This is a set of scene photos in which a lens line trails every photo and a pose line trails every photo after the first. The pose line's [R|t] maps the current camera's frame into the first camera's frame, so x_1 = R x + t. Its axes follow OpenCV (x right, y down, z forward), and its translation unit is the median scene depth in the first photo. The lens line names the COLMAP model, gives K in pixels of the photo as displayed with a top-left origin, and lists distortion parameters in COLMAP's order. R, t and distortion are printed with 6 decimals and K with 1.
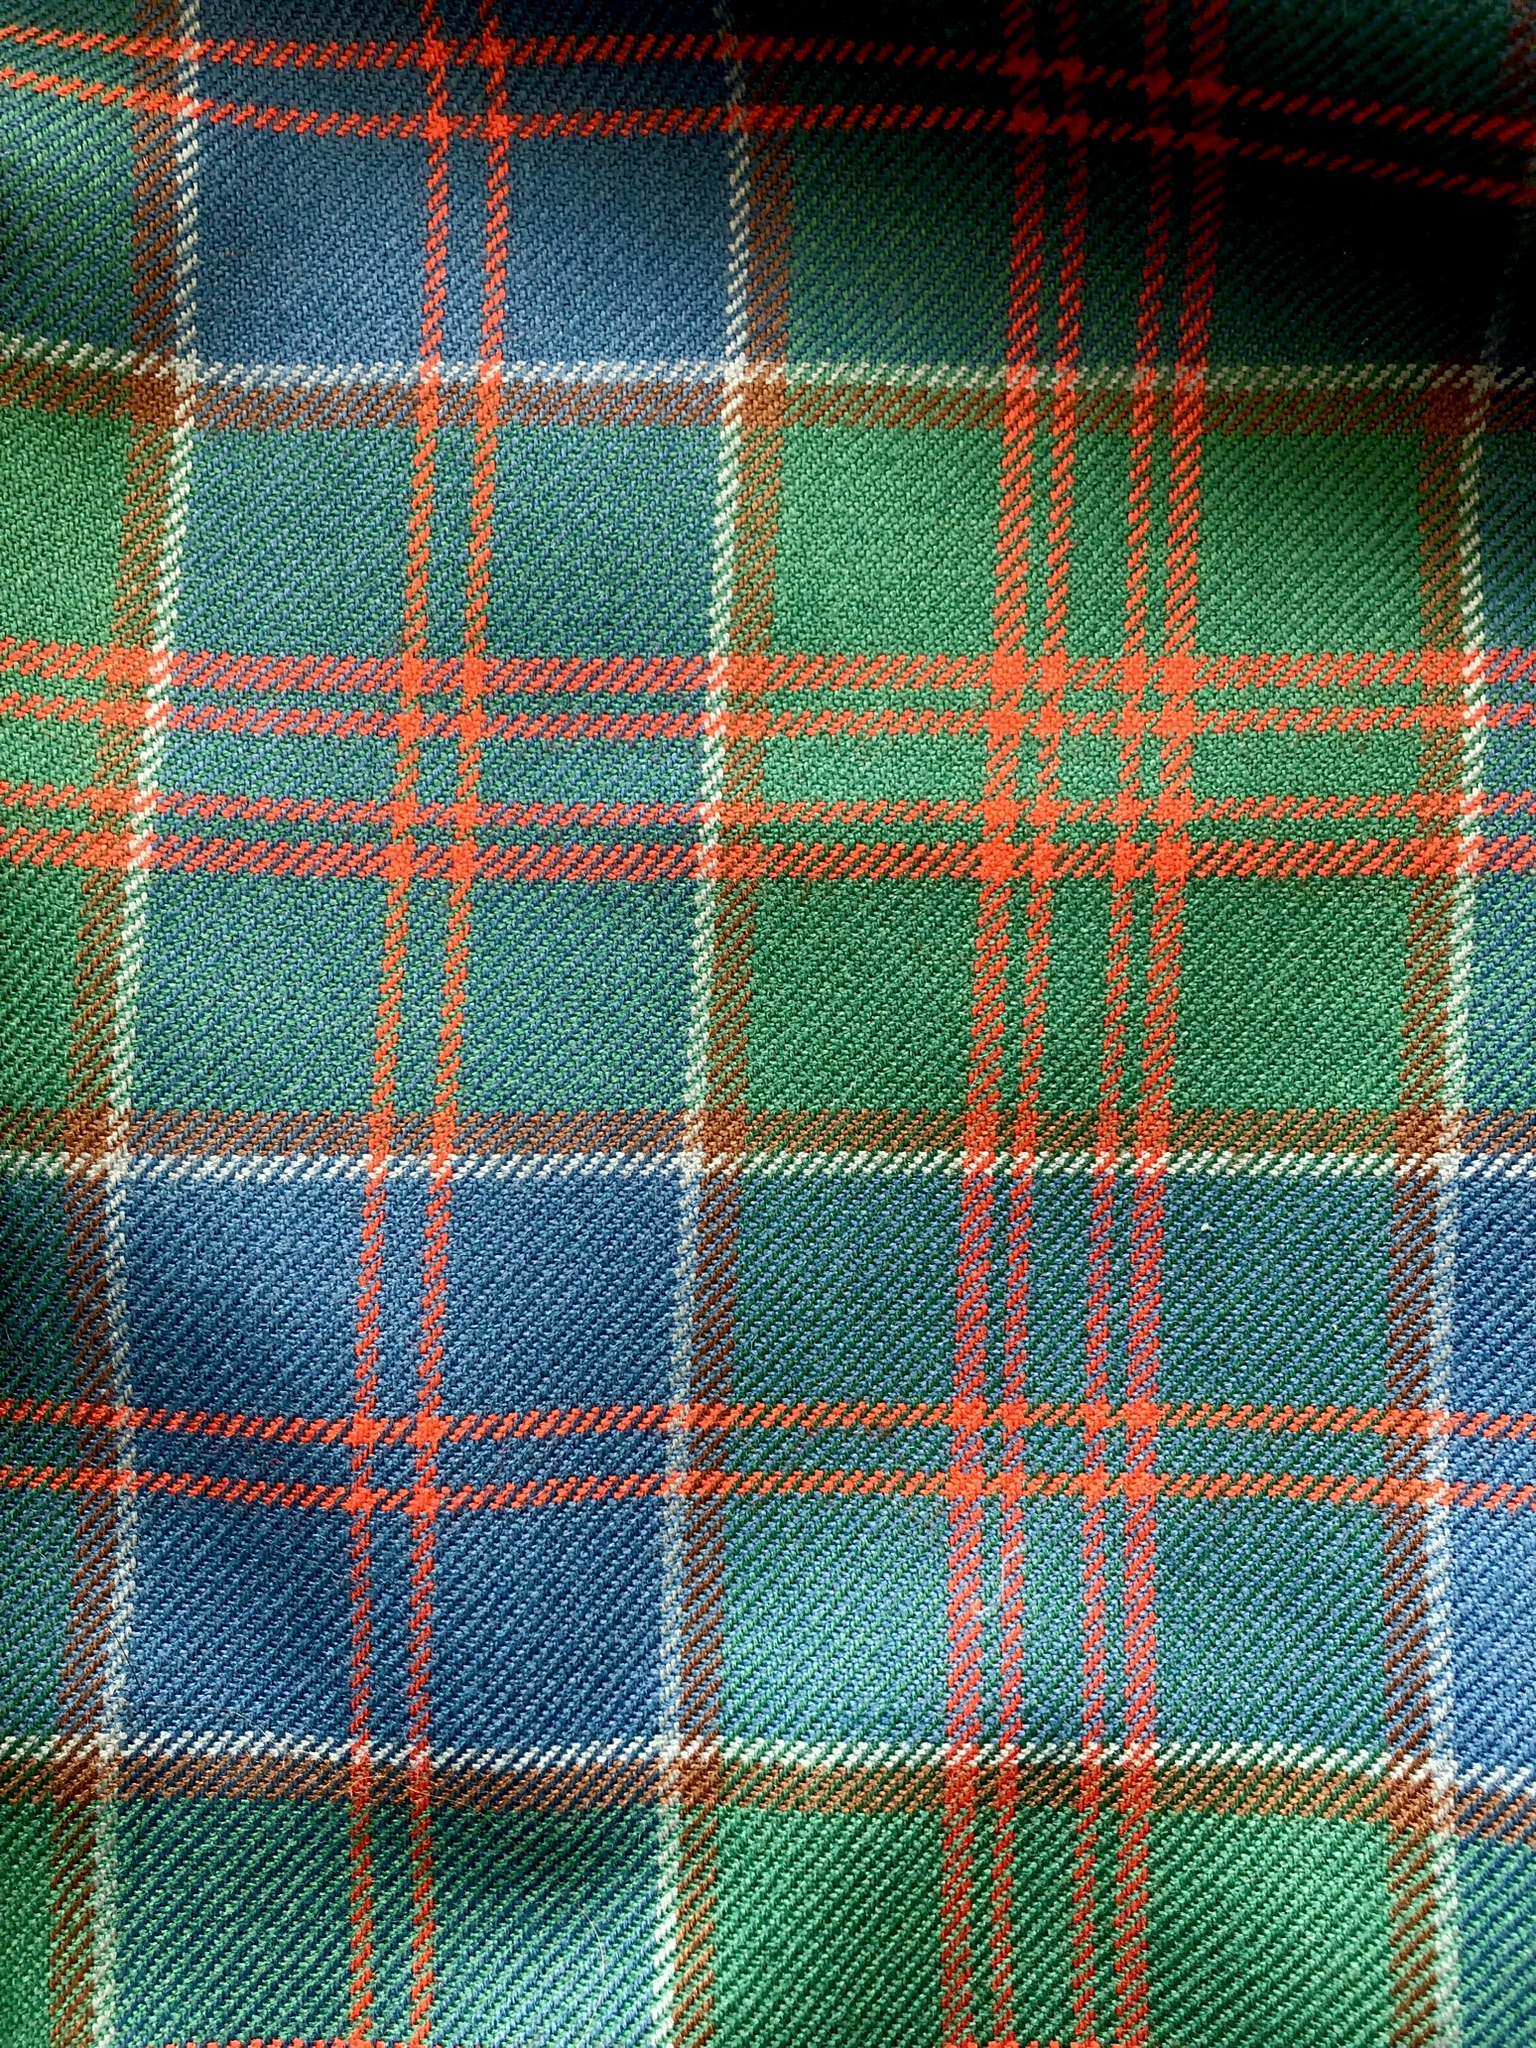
lens RADIAL K [[1705.0, 0, 768.6], [0, 1705.0, 1019.7], [0, 0, 1]] dist [0.009852, -0.007242]
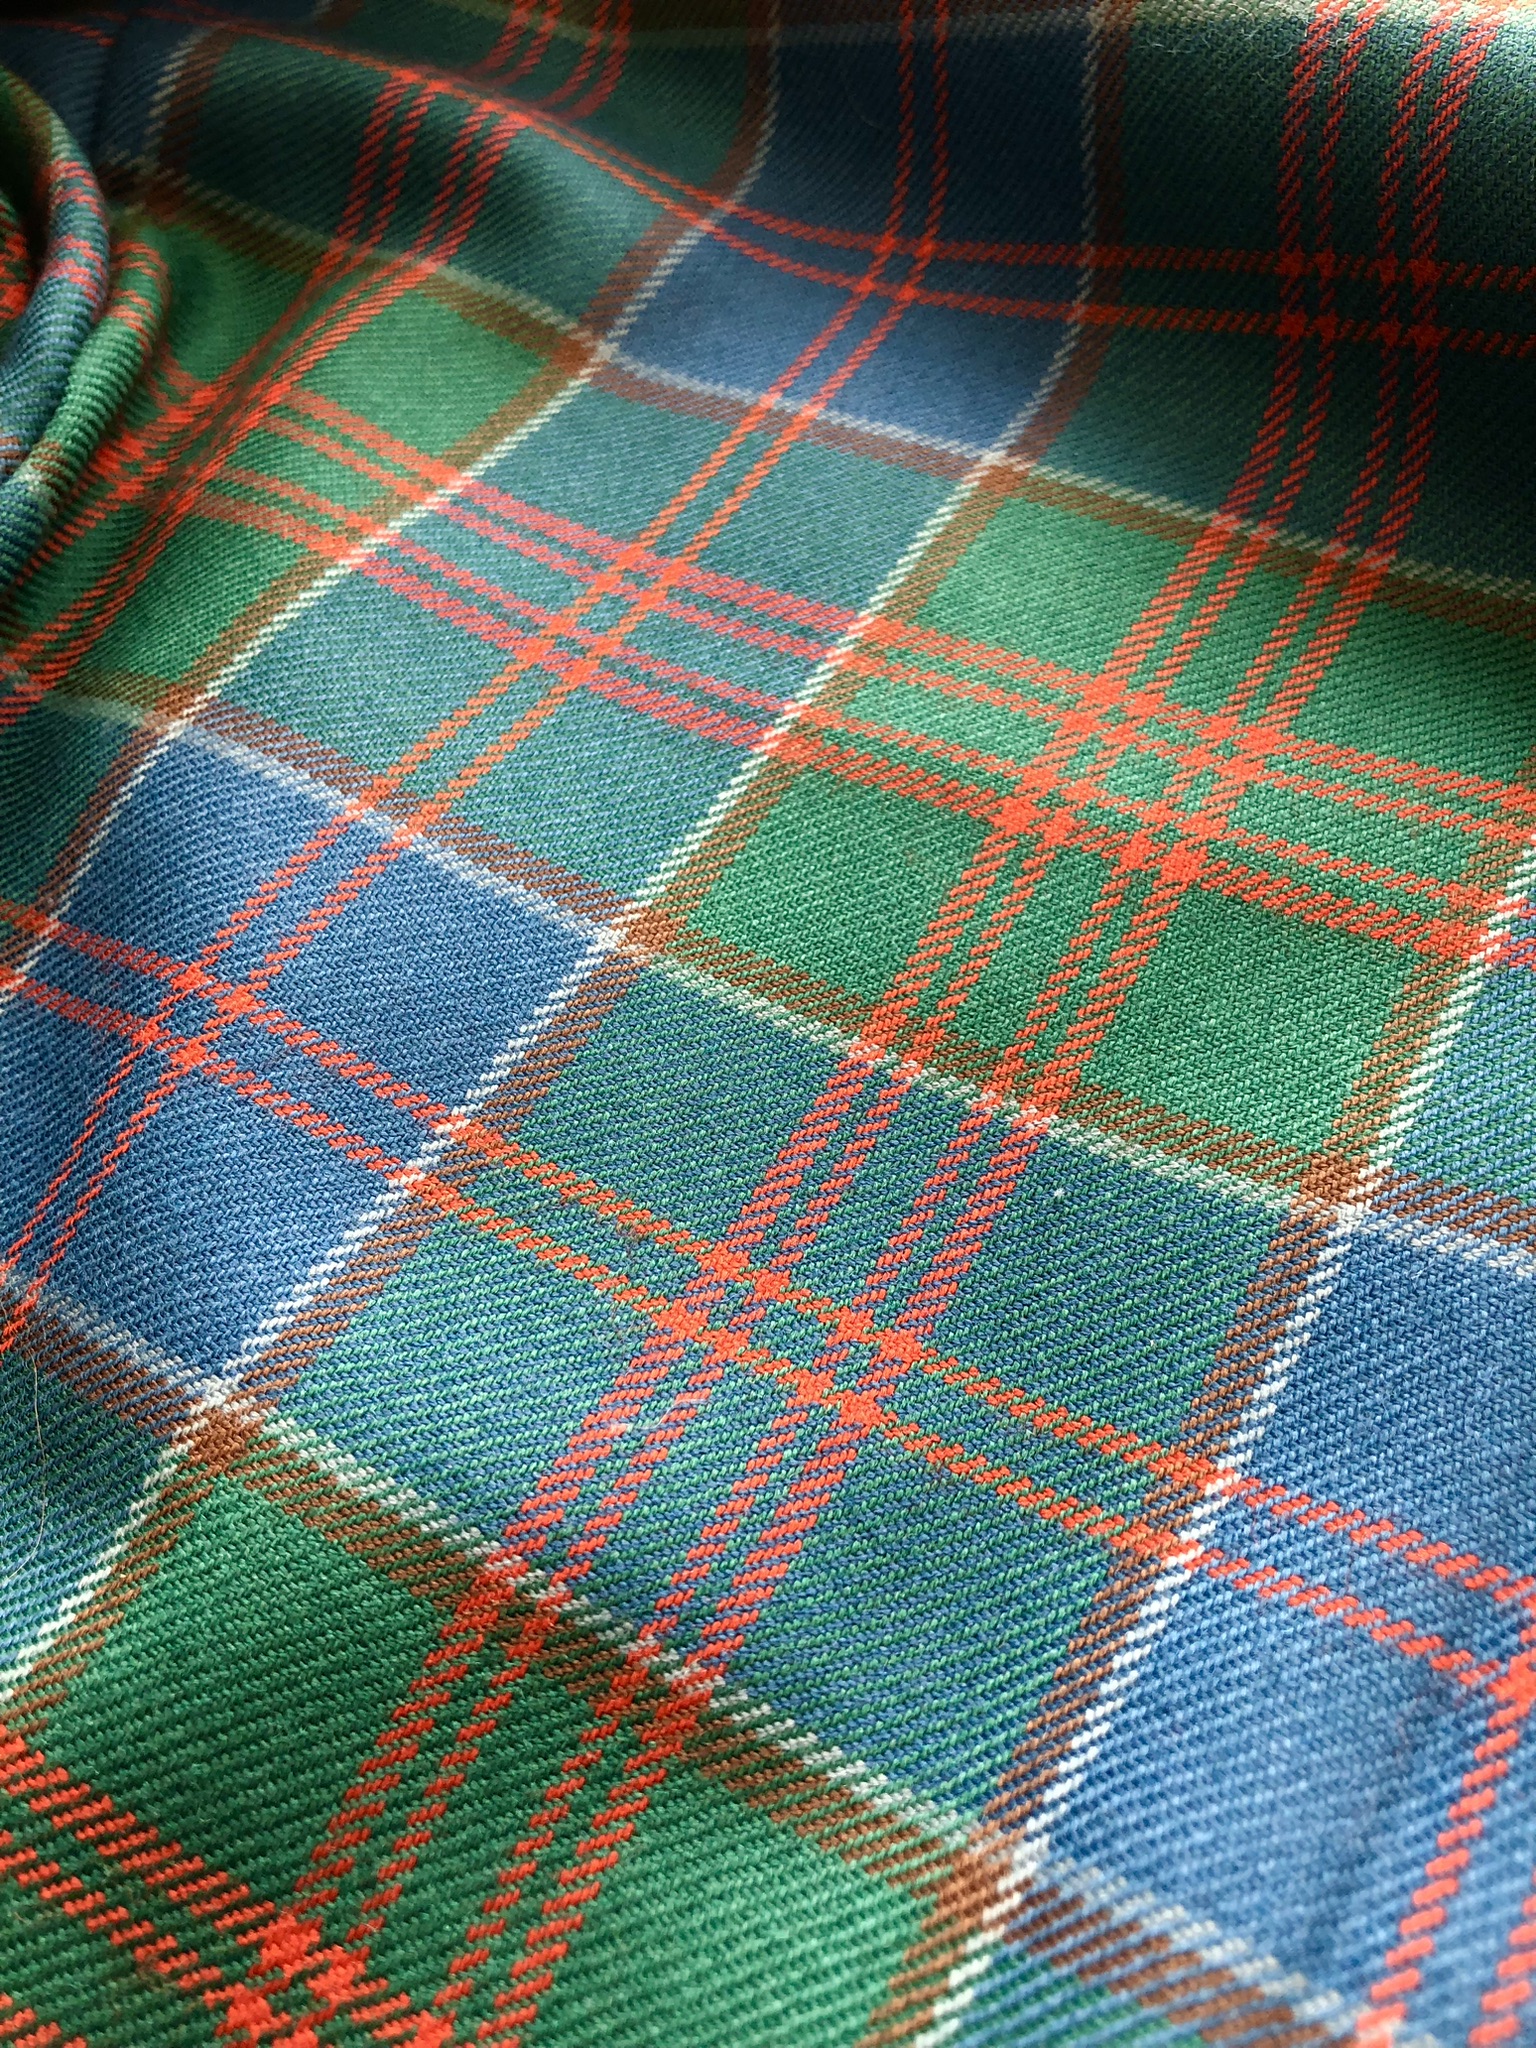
lens RADIAL K [[1705.0, 0, 762.7], [0, 1705.0, 1020.1], [0, 0, 1]] dist [0.009852, -0.007242]
pose [[0.864385, 0.347746, -0.363197, 0.415625], [-0.481655, 0.780021, -0.399470, 0.480702], [0.144387, 0.520232, 0.841731, 0.193609]]
